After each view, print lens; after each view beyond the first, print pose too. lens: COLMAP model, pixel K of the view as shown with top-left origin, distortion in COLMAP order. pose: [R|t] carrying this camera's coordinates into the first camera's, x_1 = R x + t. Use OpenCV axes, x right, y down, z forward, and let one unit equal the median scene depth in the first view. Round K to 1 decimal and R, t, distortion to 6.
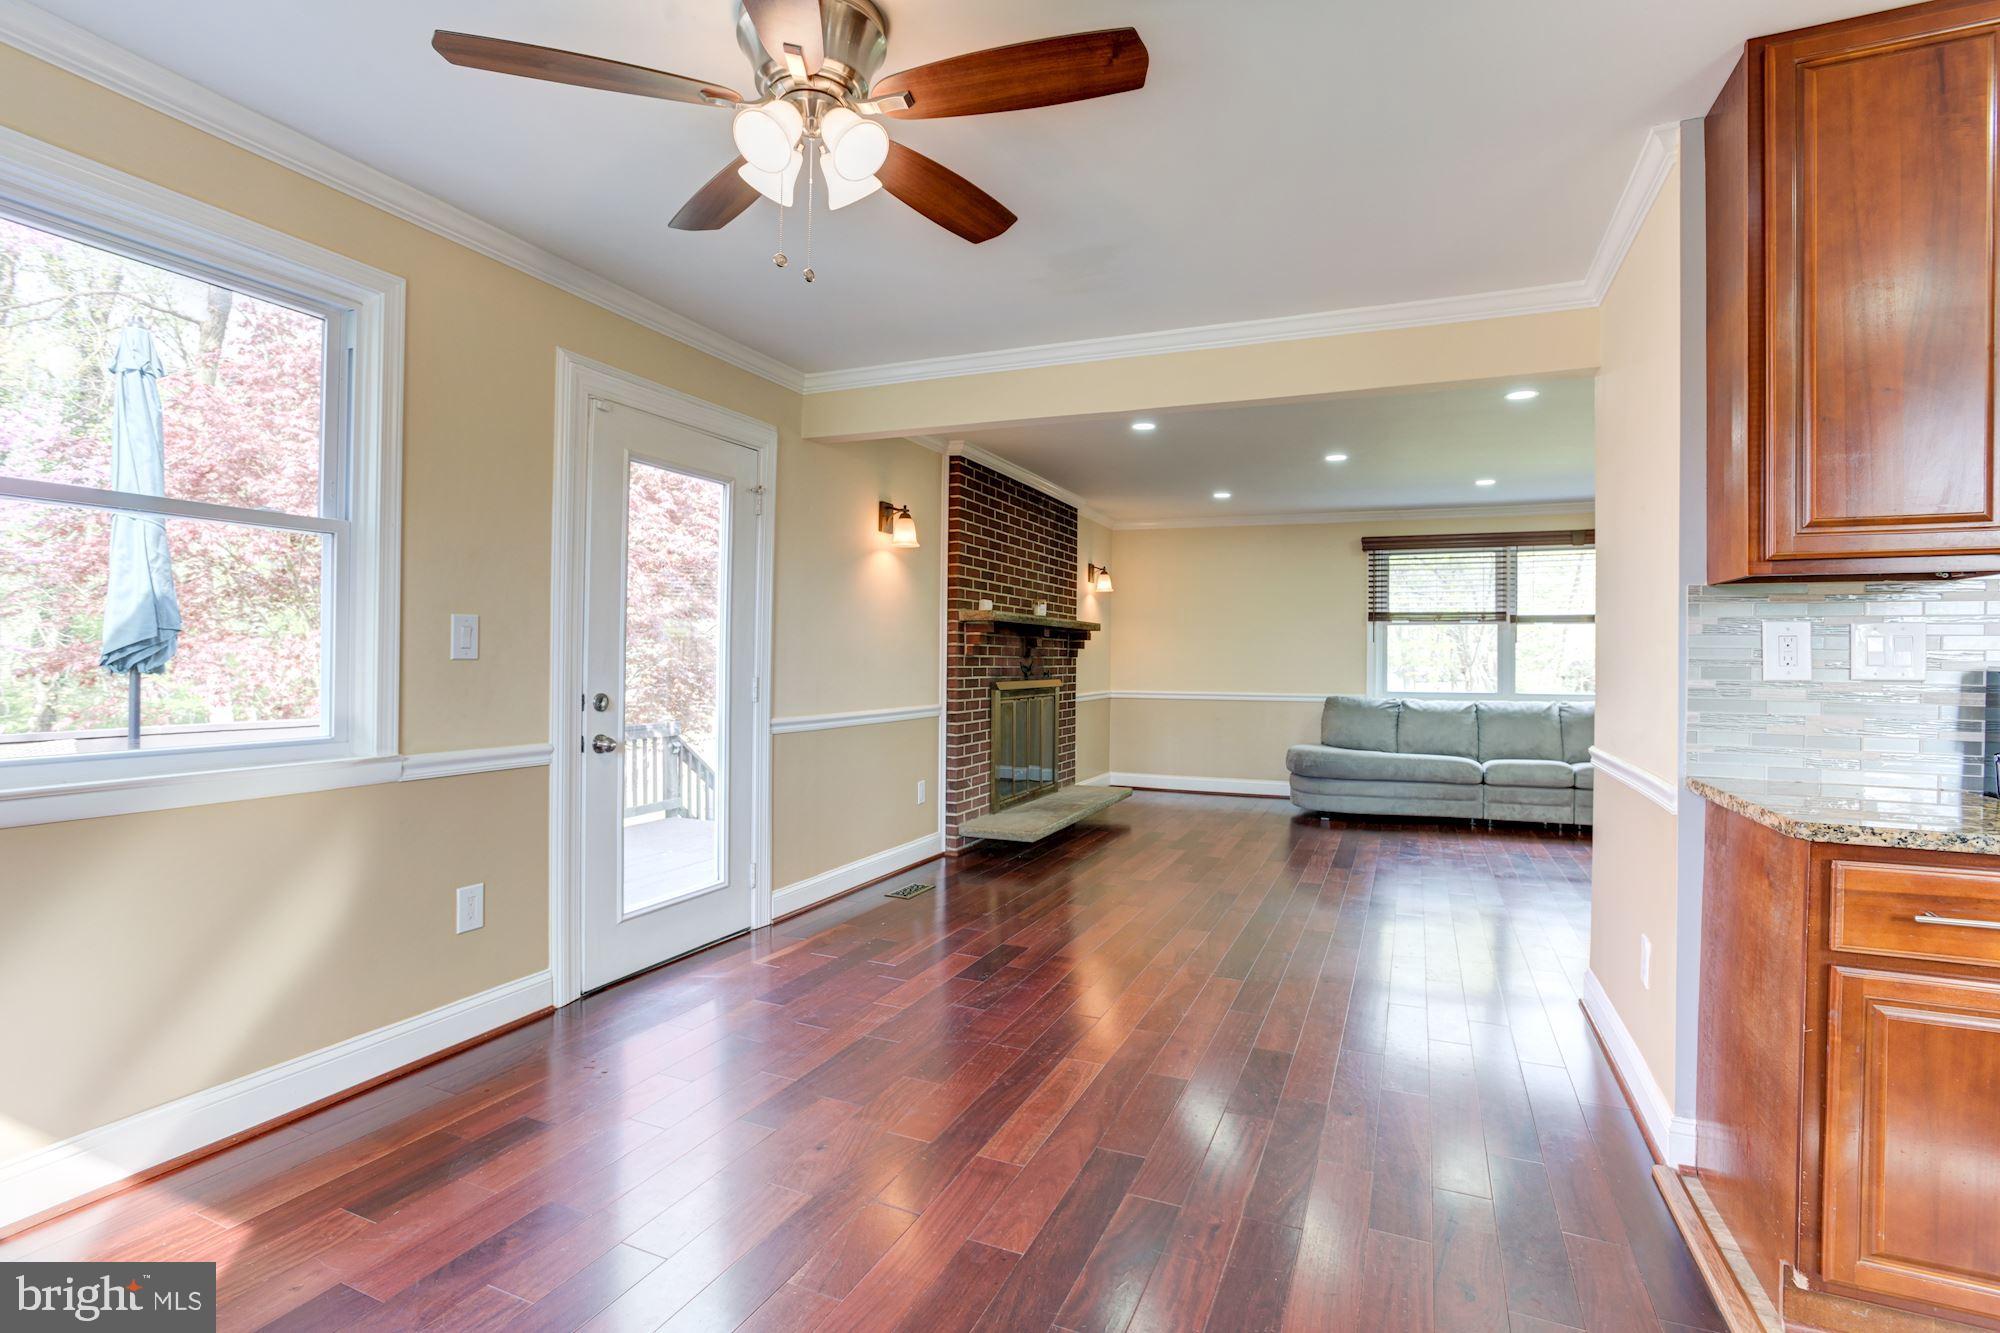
lens RADIAL K [[959.6, 0, 1007.3], [0, 959.6, 661.5], [0, 0, 1]] dist [-0.037637, 0.007067]
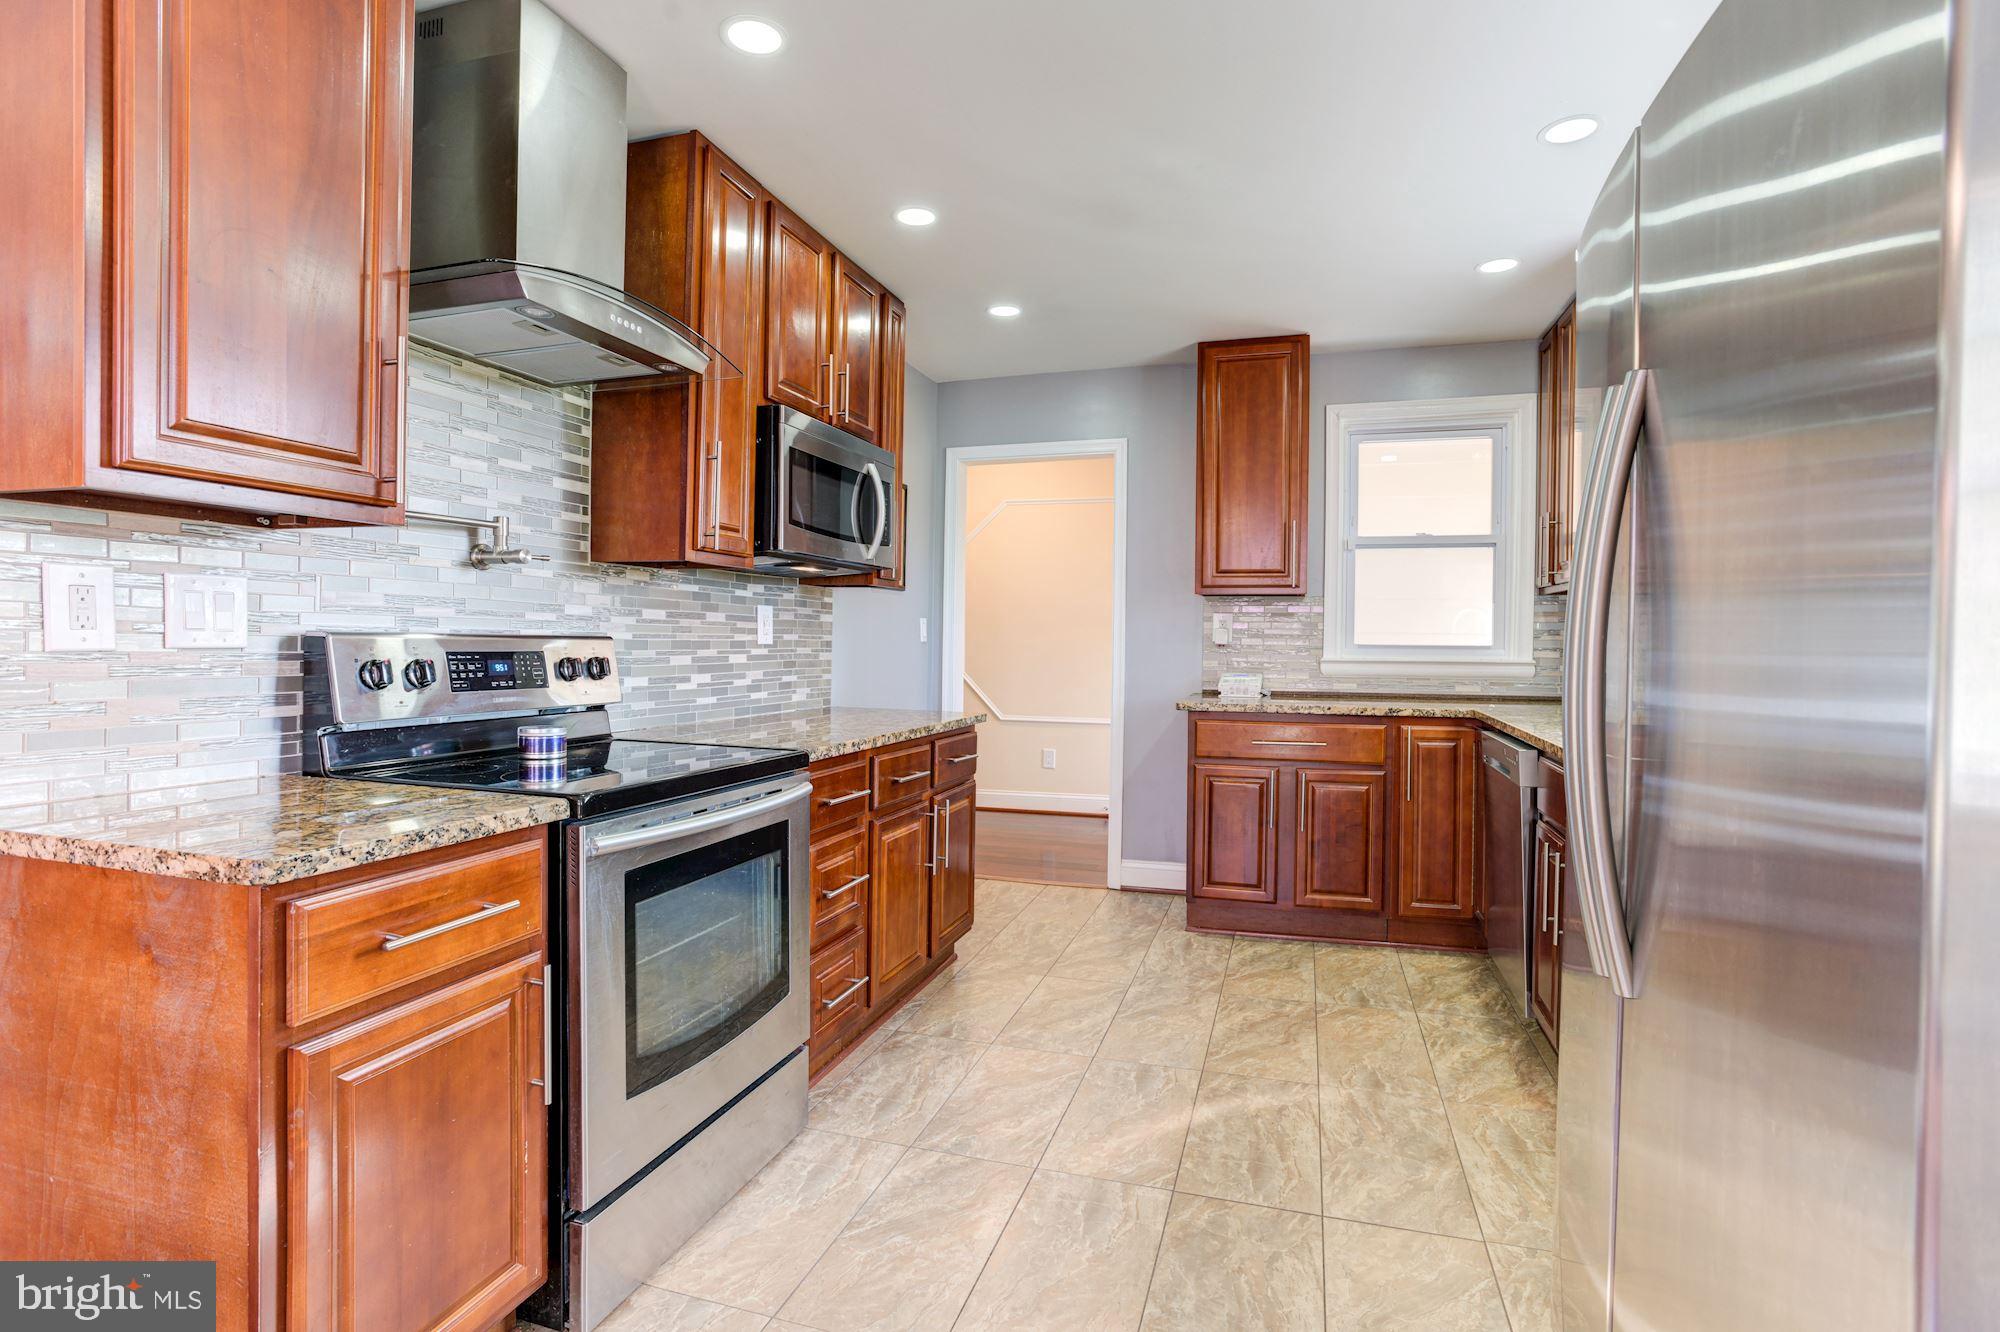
lens RADIAL K [[959.6, 0, 1001.9], [0, 959.6, 659.1], [0, 0, 1]] dist [-0.037637, 0.007067]
pose [[-0.099455, -0.028451, 0.994635, 0.034699], [-0.007647, 0.999583, 0.027828, 0.000956], [-0.995013, -0.004839, -0.099632, 0.149046]]
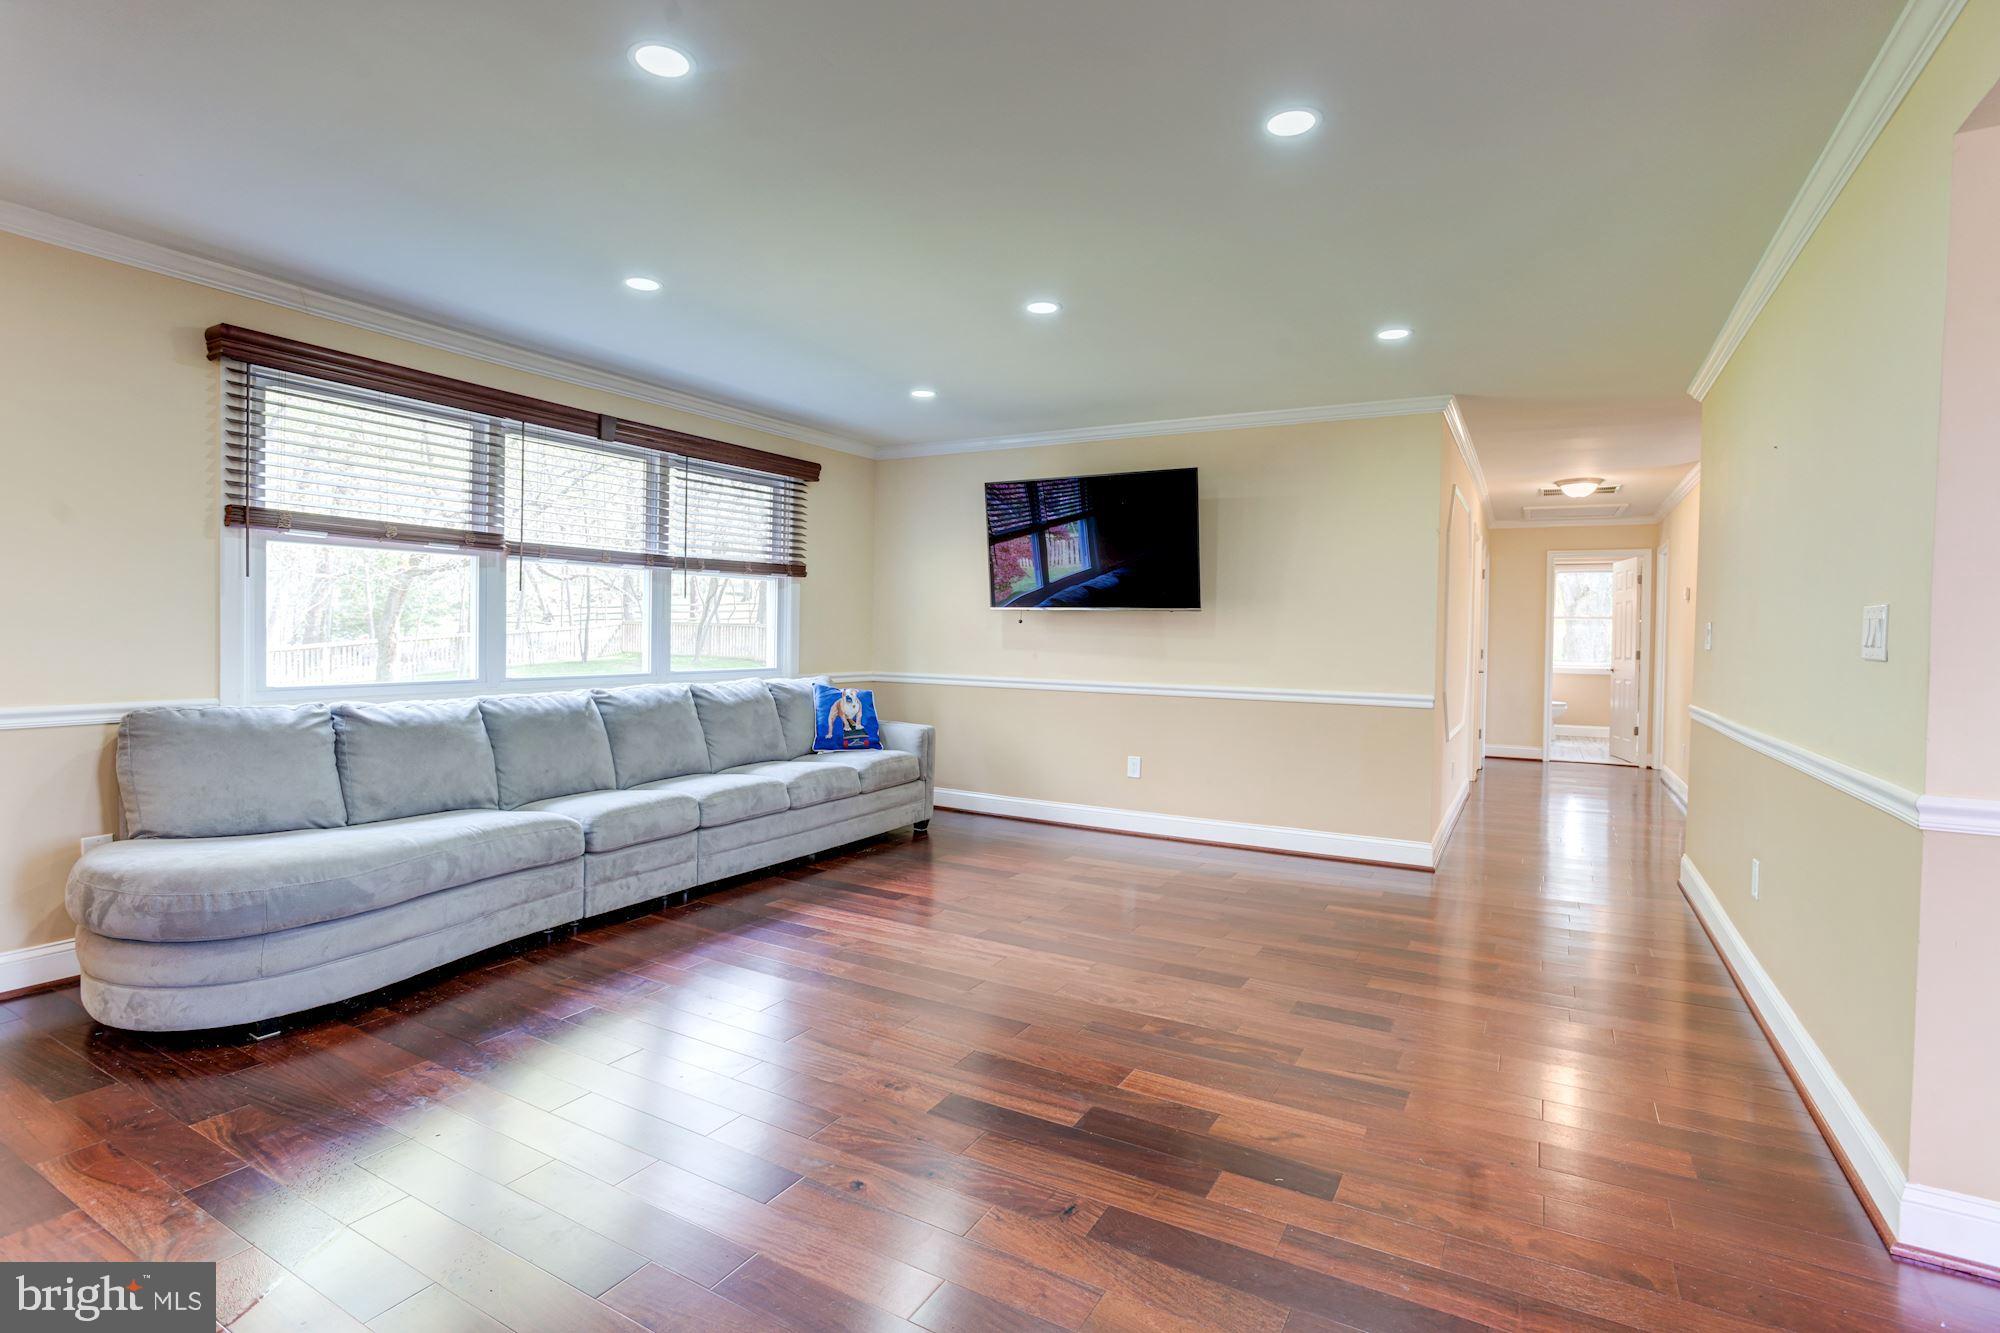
lens RADIAL K [[959.6, 0, 1007.2], [0, 959.6, 649.1], [0, 0, 1]] dist [-0.037637, 0.007067]
pose [[0.110711, -0.021498, 0.993620, 0.000645], [-0.012925, 0.999650, 0.023069, -0.001278], [-0.993769, -0.015396, 0.110395, 0.846953]]
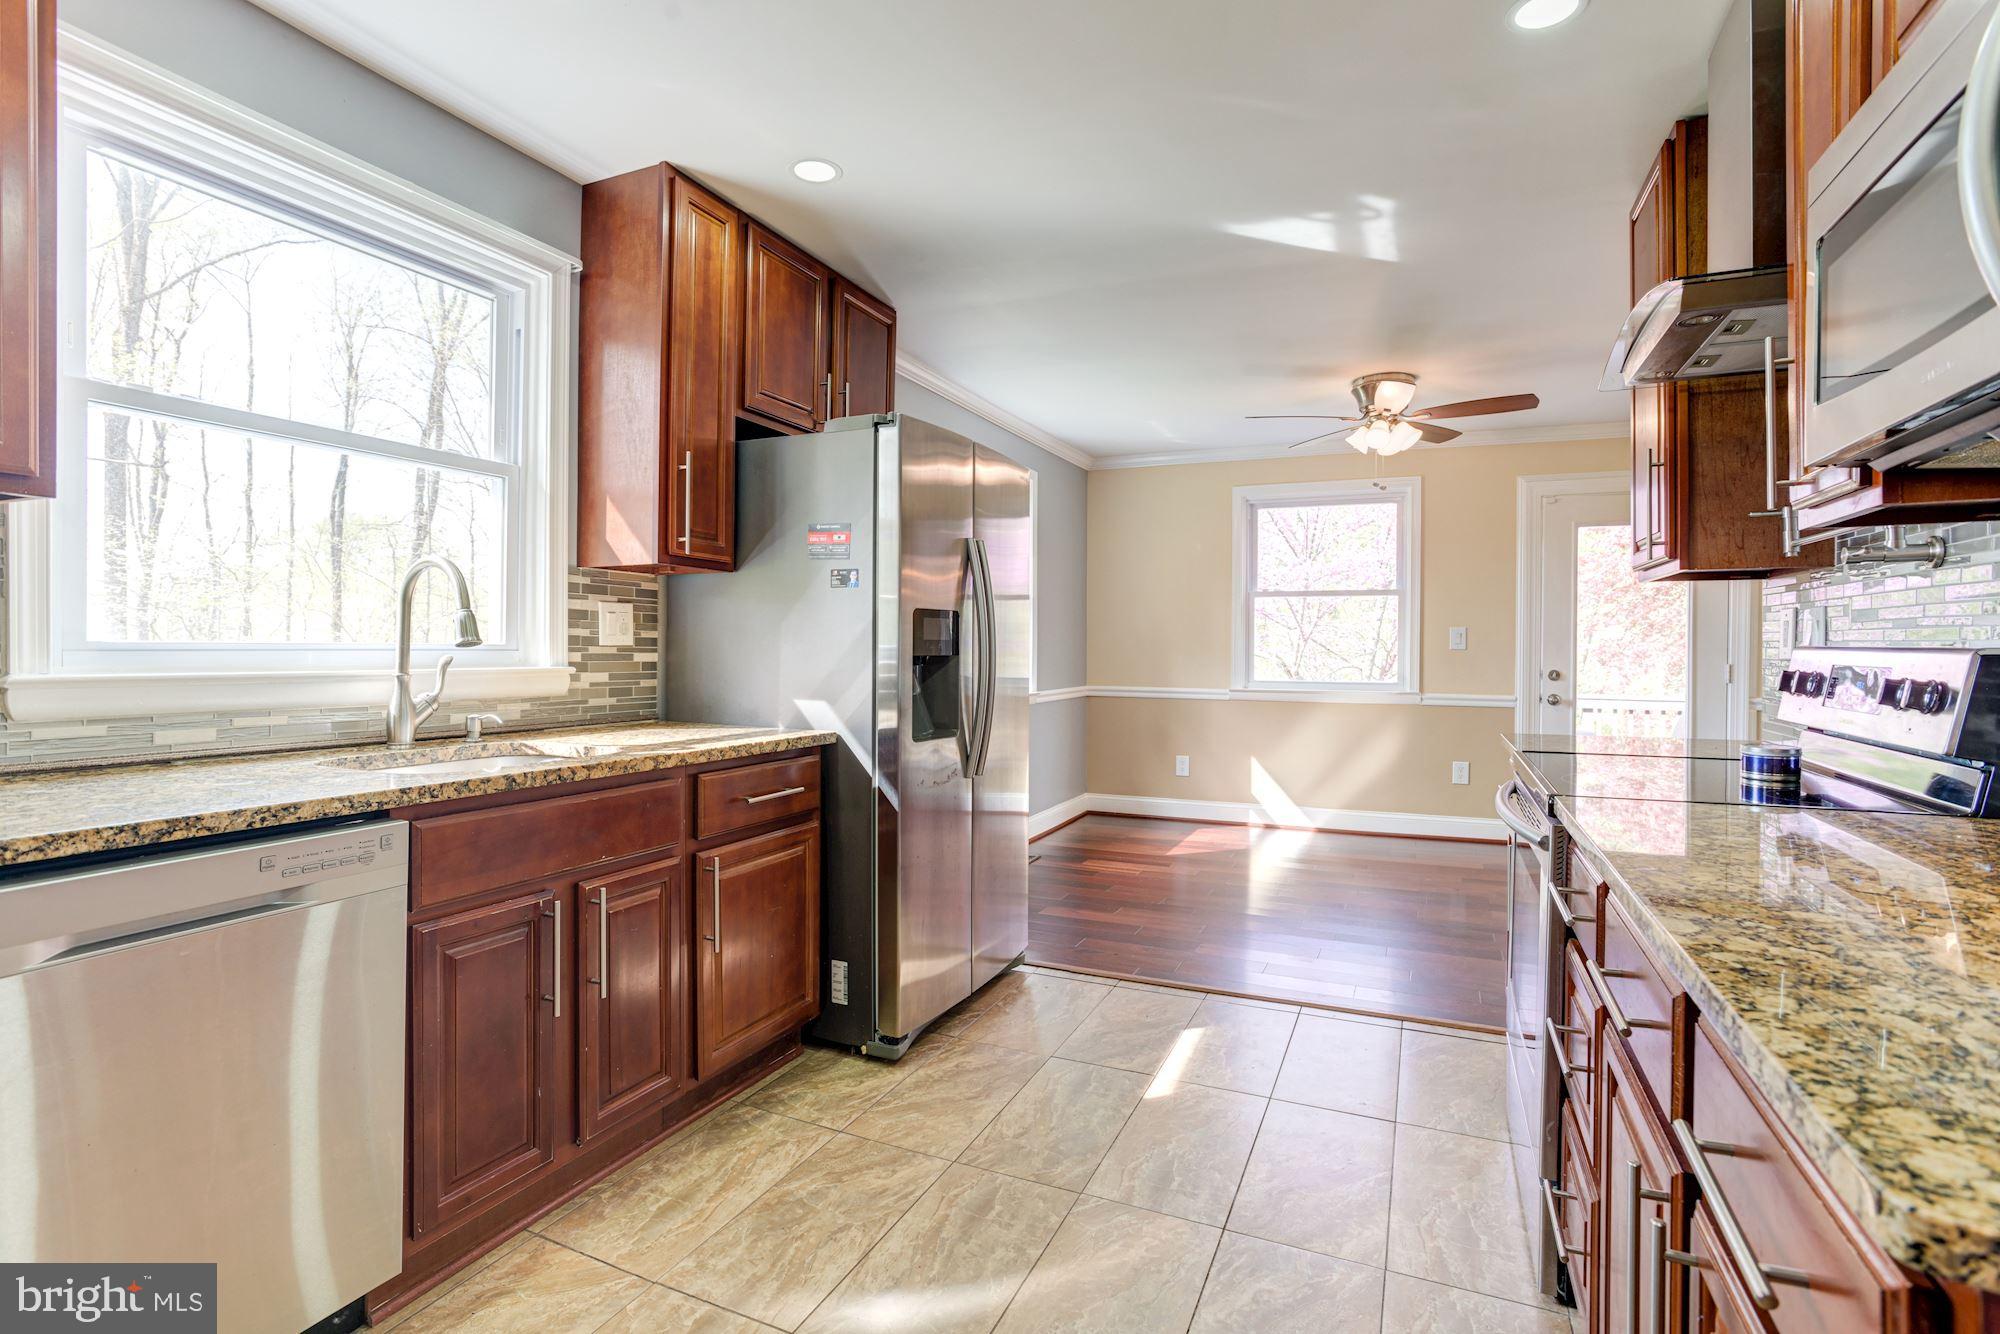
lens RADIAL K [[959.6, 0, 997.9], [0, 959.6, 667.1], [0, 0, 1]] dist [-0.037637, 0.007067]
pose [[-0.013943, 0.013350, -0.999814, 0.728139], [-0.007651, 0.999880, 0.013457, 0.007739], [0.999874, 0.007838, -0.013839, 0.021134]]
